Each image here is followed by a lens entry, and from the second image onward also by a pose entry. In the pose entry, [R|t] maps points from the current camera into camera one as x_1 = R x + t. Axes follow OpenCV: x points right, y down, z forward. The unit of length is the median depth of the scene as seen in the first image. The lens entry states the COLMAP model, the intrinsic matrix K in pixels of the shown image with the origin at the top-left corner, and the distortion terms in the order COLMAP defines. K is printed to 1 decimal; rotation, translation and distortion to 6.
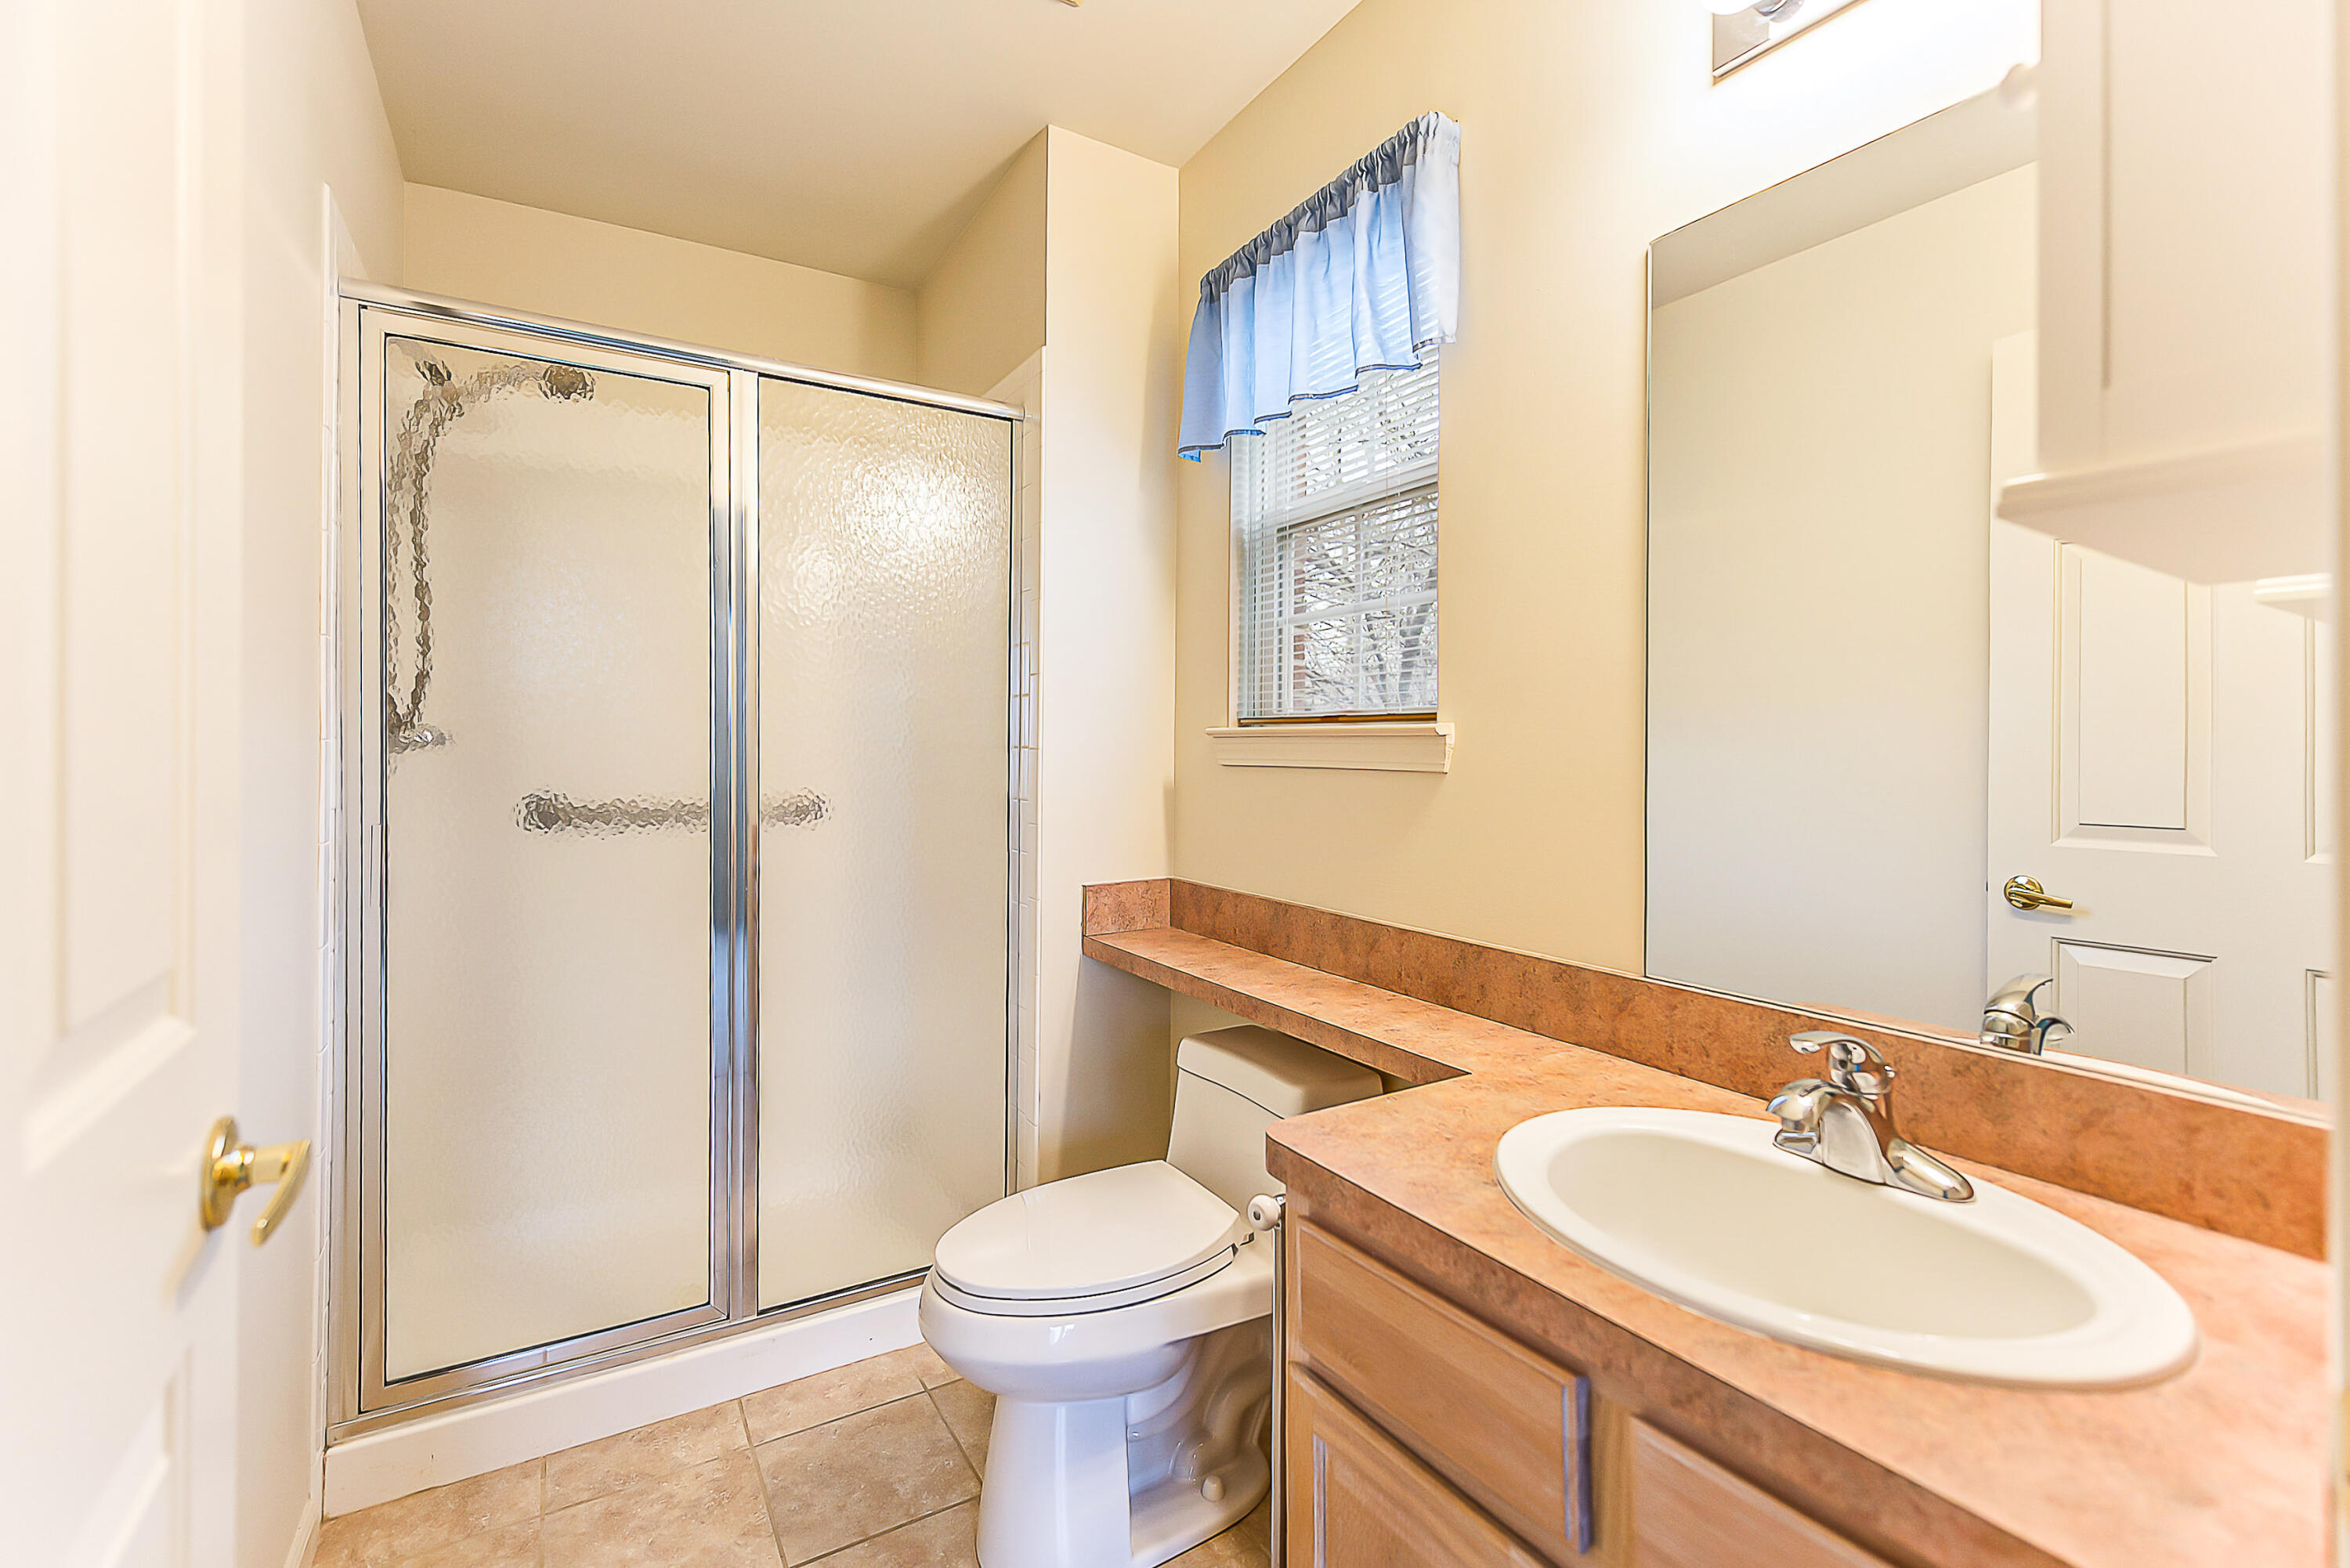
lens RADIAL K [[1000.6, 0, 1177.7], [0, 1000.6, 762.1], [0, 0, 1]] dist [-0.009431, -0.001474]
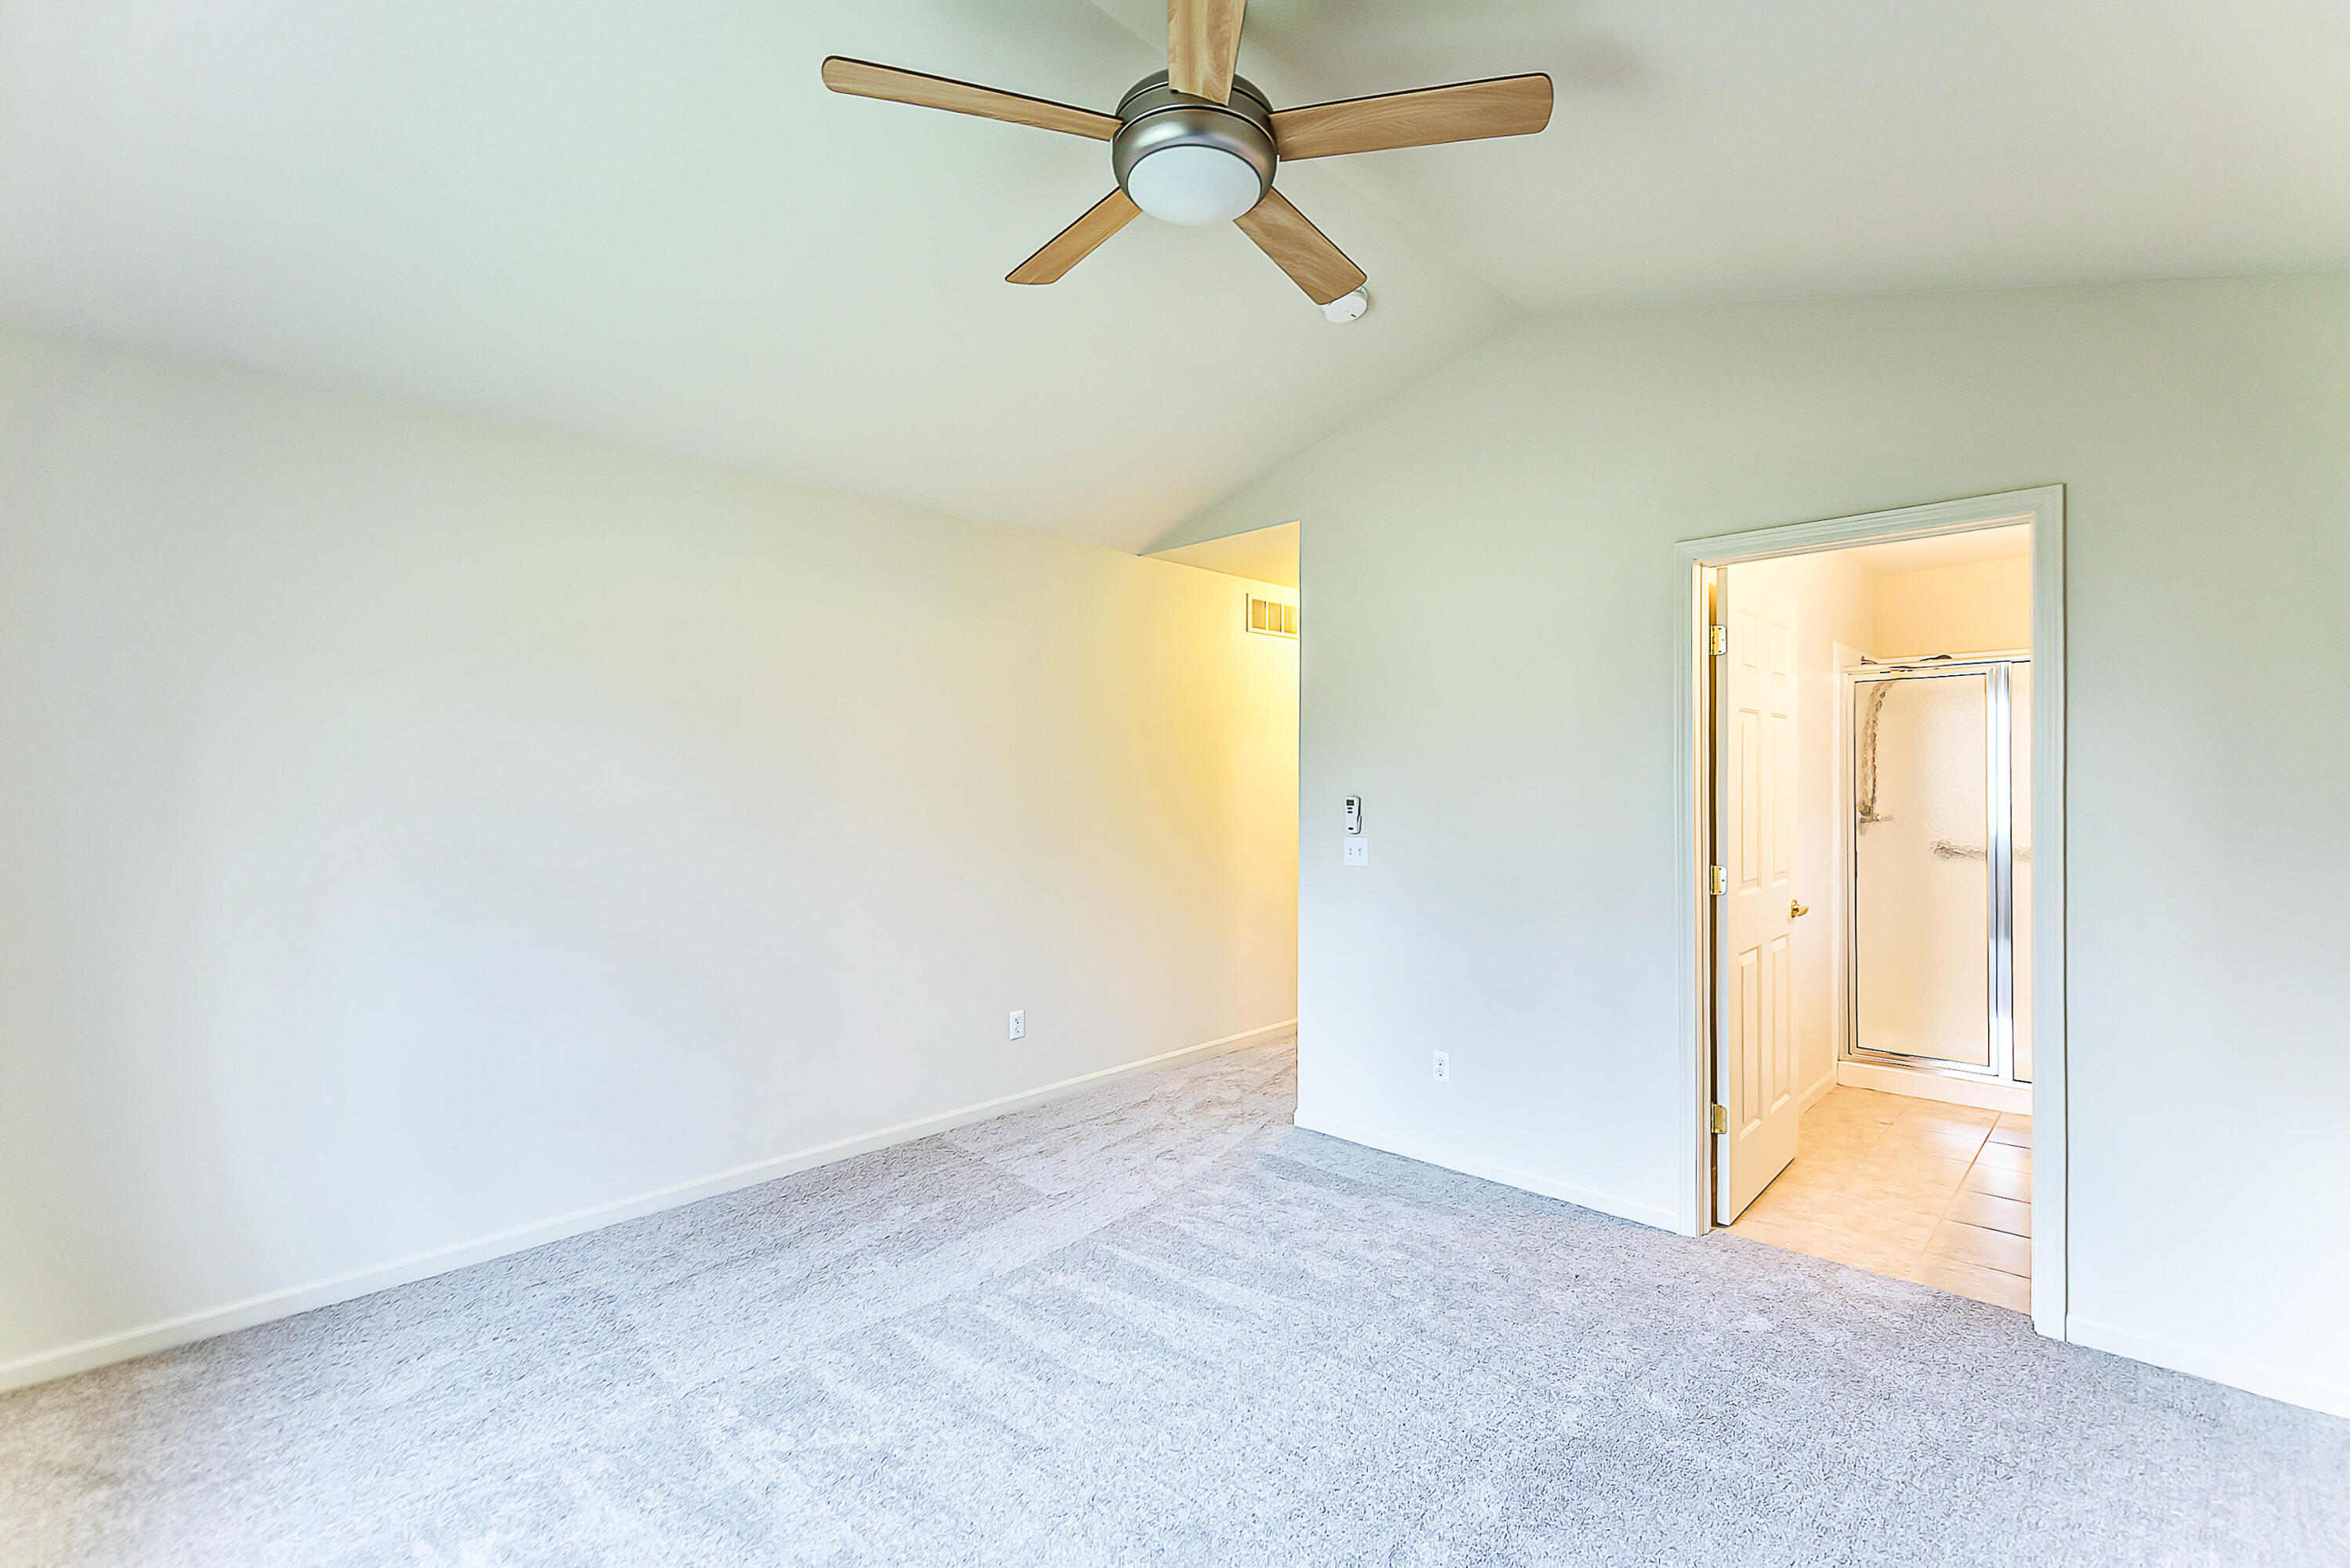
lens RADIAL K [[1000.6, 0, 1179.6], [0, 1000.6, 785.5], [0, 0, 1]] dist [-0.009431, -0.001474]
pose [[0.239303, -0.007539, -0.970916, 1.473284], [-0.007023, 0.999930, -0.009495, -0.079013], [0.970920, 0.009091, 0.239233, -1.531828]]
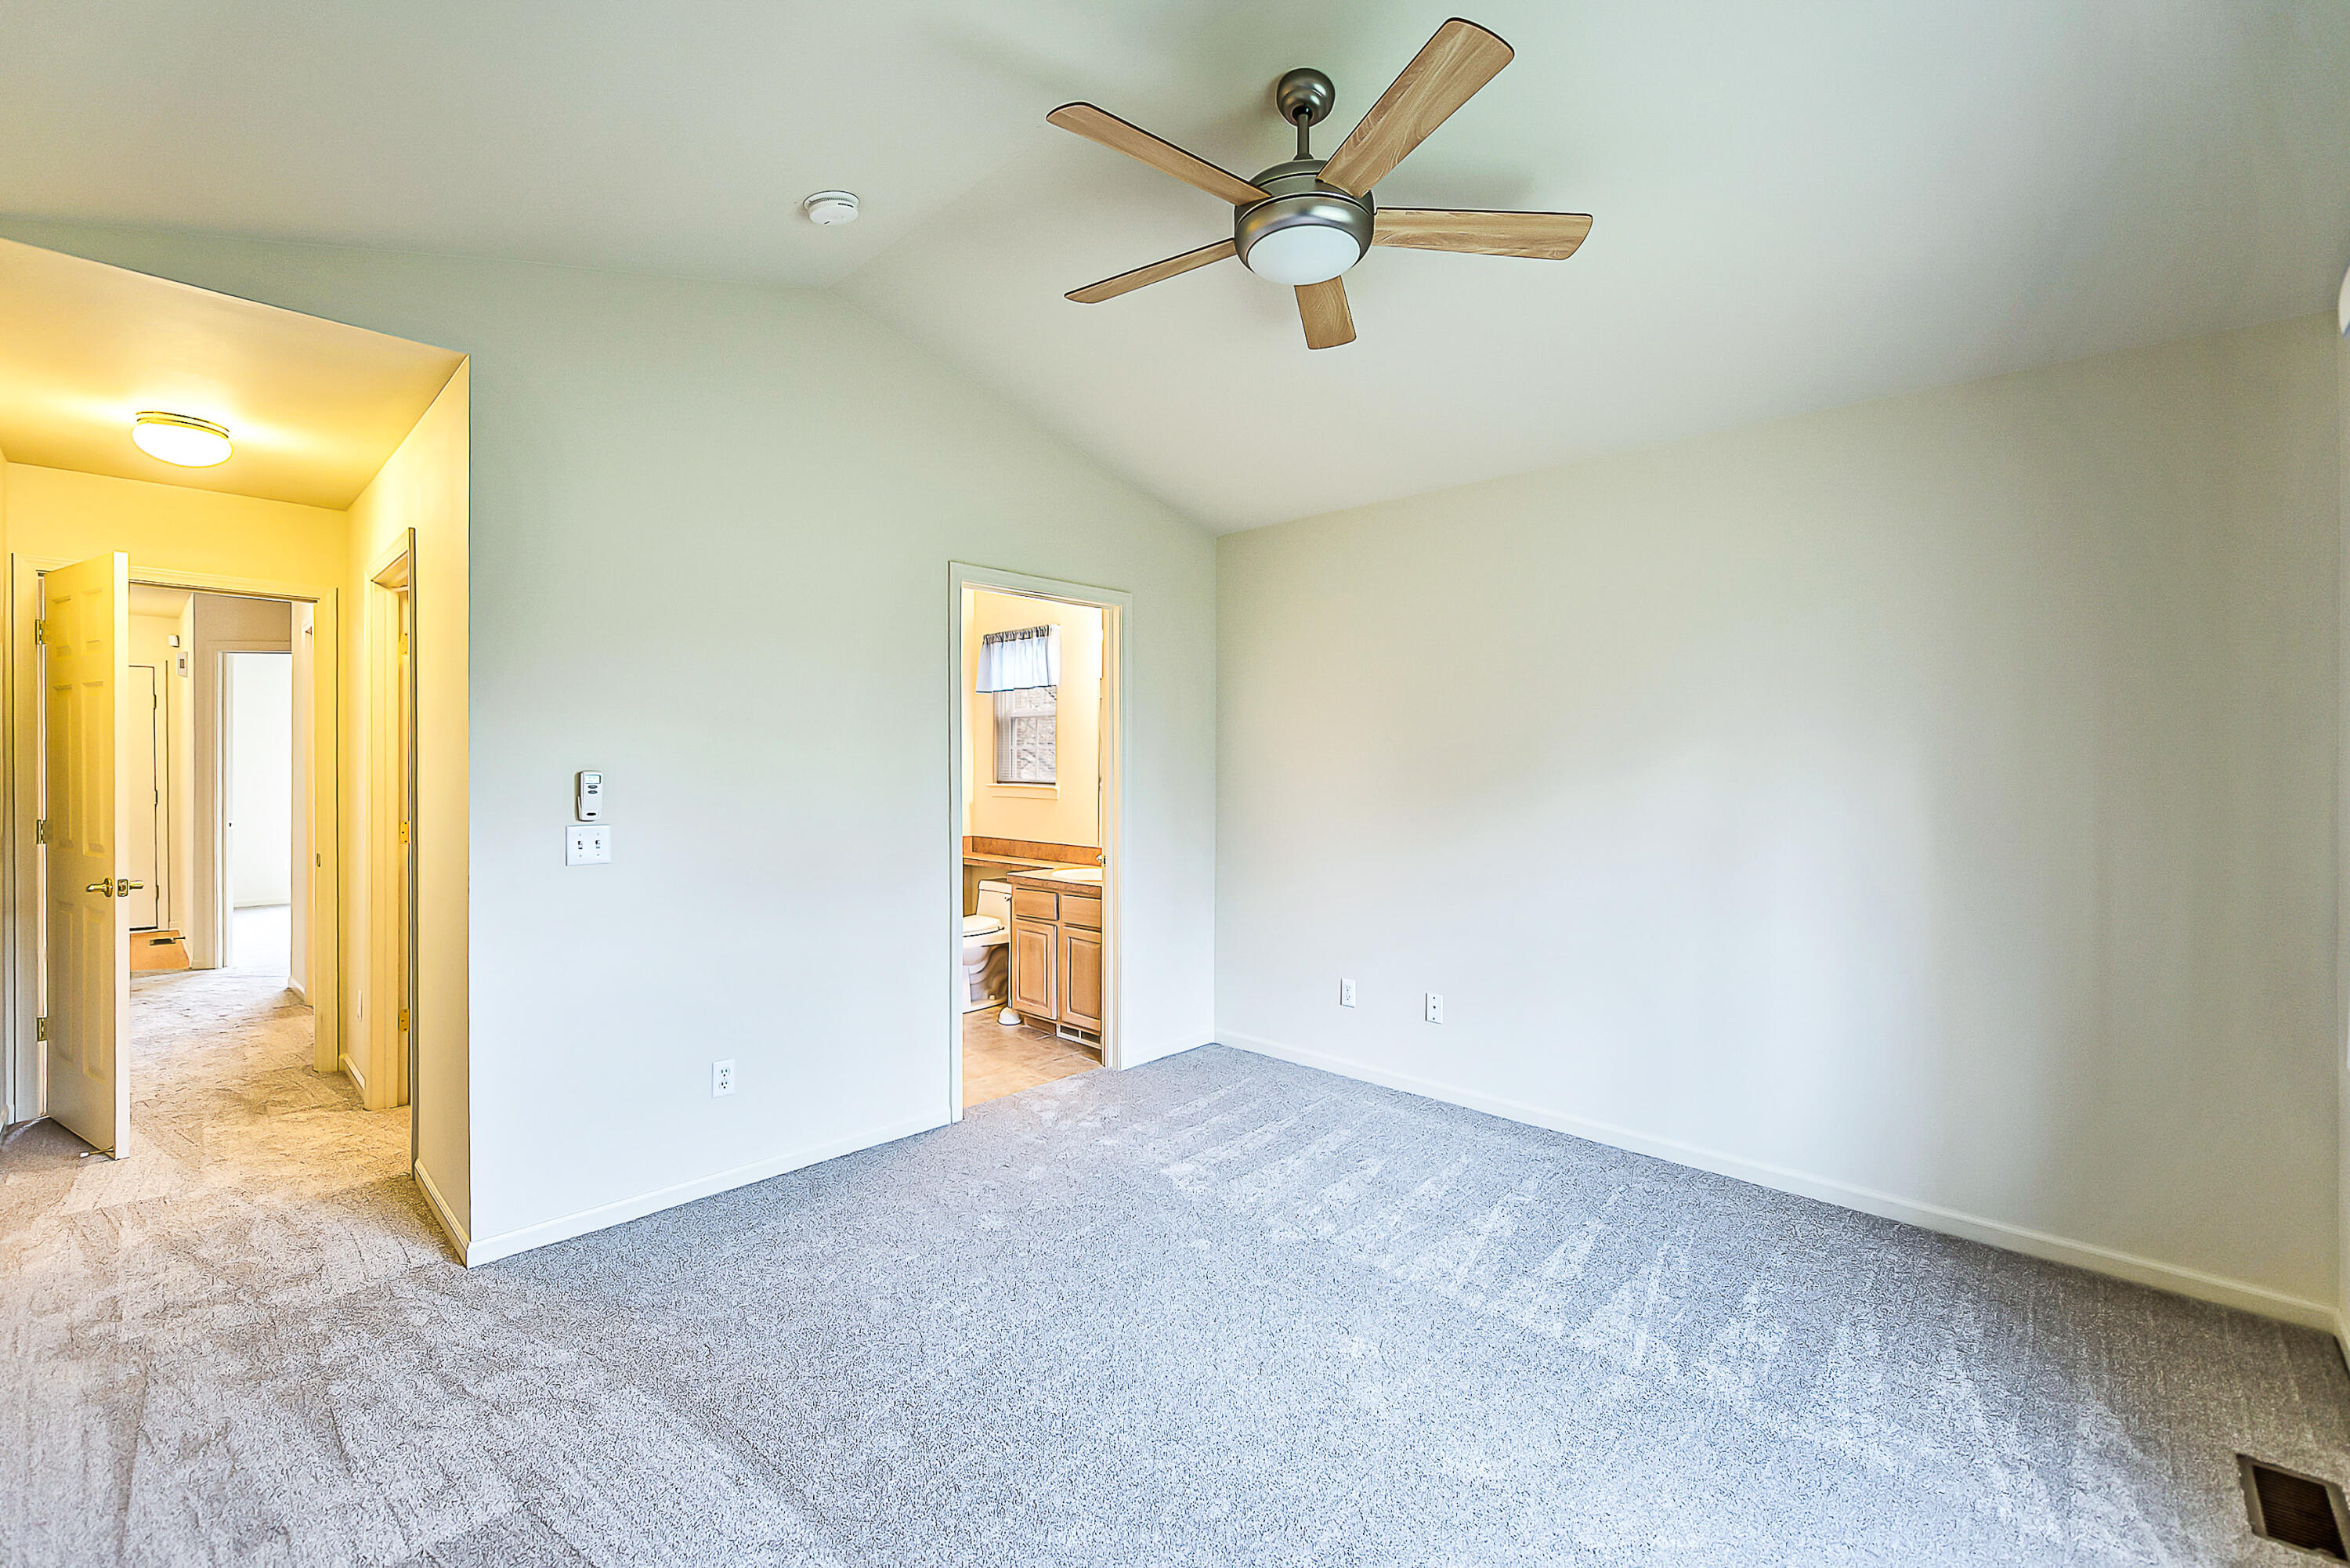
lens RADIAL K [[1000.6, 0, 1188.2], [0, 1000.6, 779.5], [0, 0, 1]] dist [-0.009431, -0.001474]
pose [[0.962850, 0.000161, 0.270036, -0.250956], [0.000058, 1.000000, -0.000804, -0.060700], [-0.270036, 0.000790, 0.962850, -2.587073]]
